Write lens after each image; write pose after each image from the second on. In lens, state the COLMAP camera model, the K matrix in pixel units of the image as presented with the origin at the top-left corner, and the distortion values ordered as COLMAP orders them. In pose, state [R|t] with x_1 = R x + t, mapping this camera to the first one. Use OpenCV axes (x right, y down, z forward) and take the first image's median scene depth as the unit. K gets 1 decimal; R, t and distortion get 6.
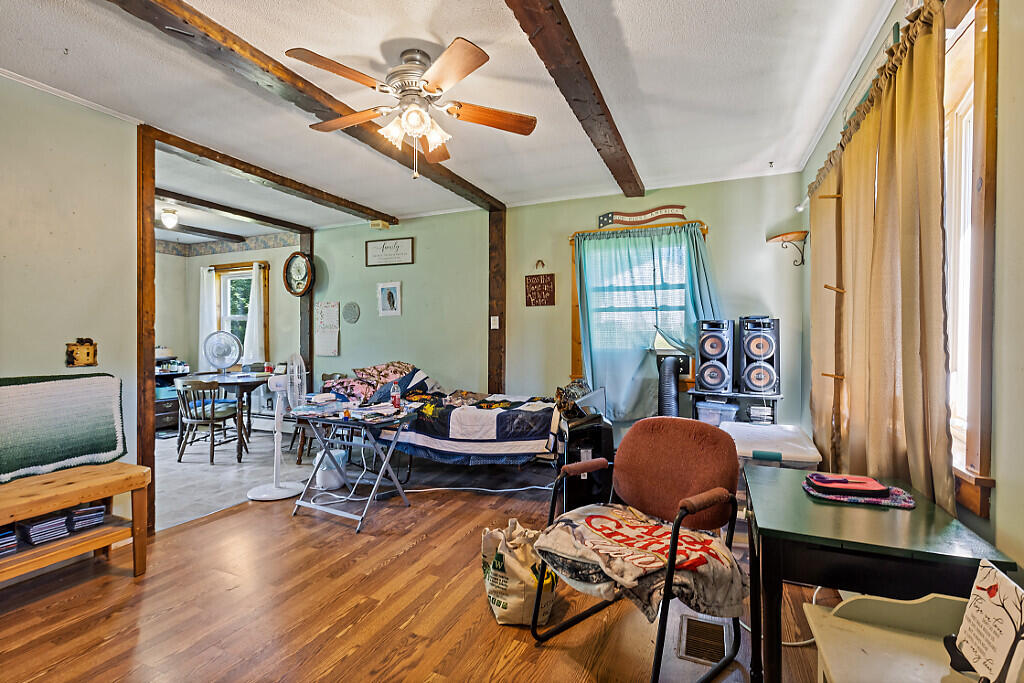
lens RADIAL K [[468.3, 0, 509.1], [0, 468.3, 344.5], [0, 0, 1]] dist [-0.001509, -0.000357]
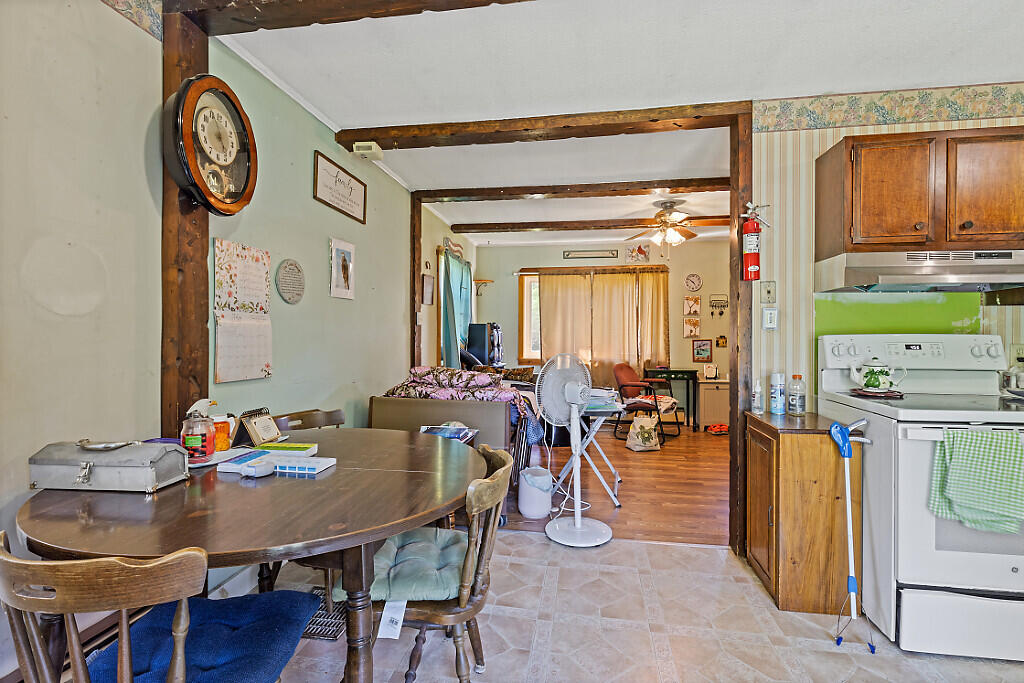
lens RADIAL K [[465.9, 0, 507.5], [0, 465.9, 336.0], [0, 0, 1]] dist [-0.000117, -0.000674]
pose [[-0.237701, -0.005484, 0.971323, -1.124359], [0.013219, 0.999873, 0.008881, -0.019771], [-0.971248, 0.014951, -0.237599, 1.198619]]
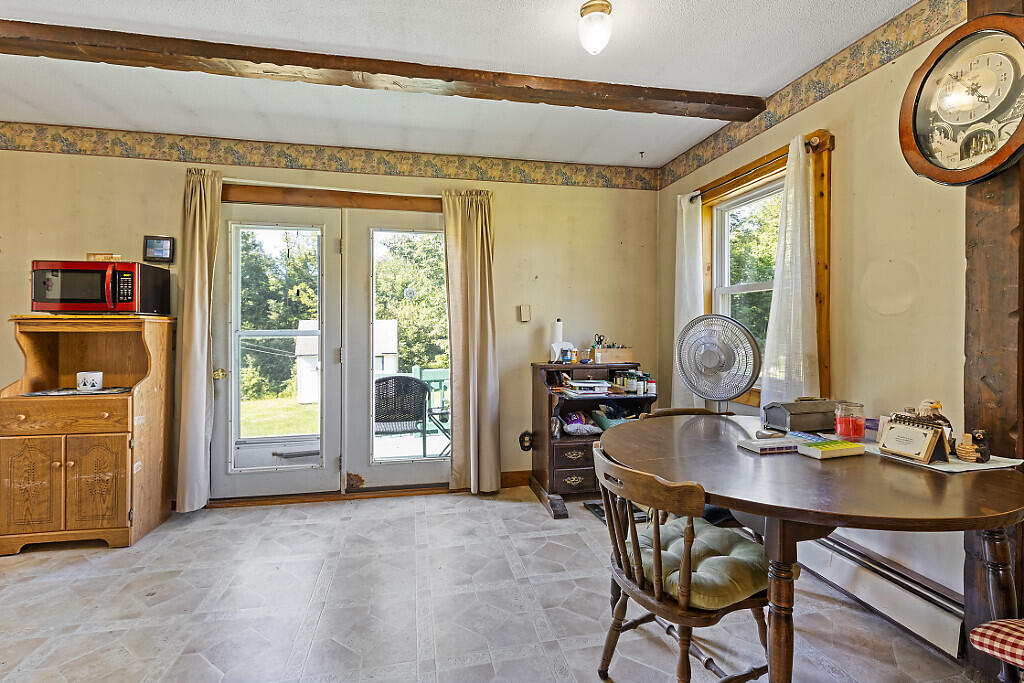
lens RADIAL K [[475.1, 0, 503.0], [0, 475.1, 321.9], [0, 0, 1]] dist [-0.000370, -0.001250]
pose [[0.567631, -0.011878, -0.823198, -0.514108], [-0.013436, 0.999629, -0.023688, -0.012355], [0.823174, 0.024507, 0.567260, 0.833797]]
